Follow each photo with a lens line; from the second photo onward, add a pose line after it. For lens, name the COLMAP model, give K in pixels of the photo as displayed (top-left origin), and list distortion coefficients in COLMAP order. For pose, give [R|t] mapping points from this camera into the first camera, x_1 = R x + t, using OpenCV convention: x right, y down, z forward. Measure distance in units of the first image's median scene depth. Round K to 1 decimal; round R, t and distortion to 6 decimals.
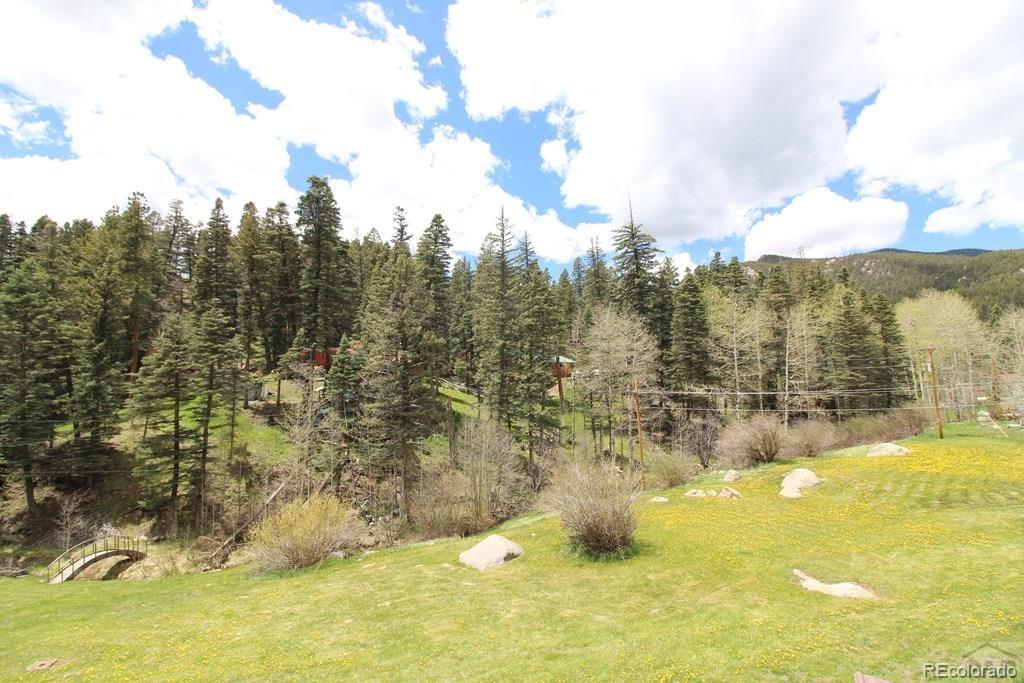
lens RADIAL K [[467.4, 0, 509.4], [0, 467.4, 327.3], [0, 0, 1]] dist [-0.001487, -0.012631]
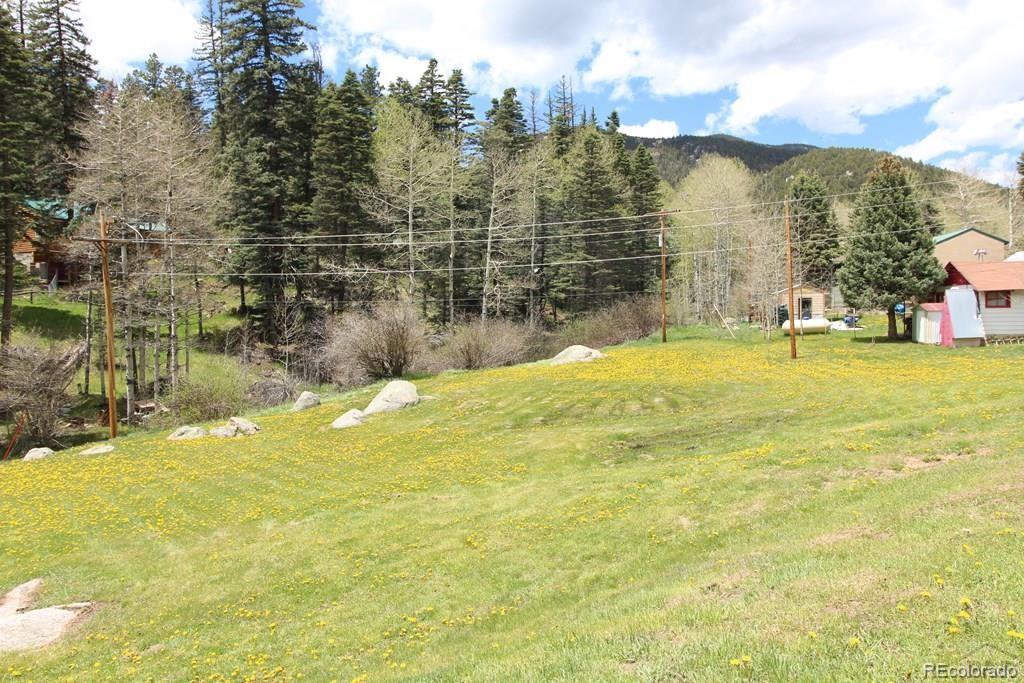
lens RADIAL K [[713.2, 0, 515.3], [0, 713.2, 320.2], [0, 0, 1]] dist [0.005129, 0.002082]
pose [[0.911496, -0.000828, 0.411309, 0.409914], [-0.061440, 0.988504, 0.138145, 0.103532], [-0.406695, -0.151189, 0.900967, 0.170075]]
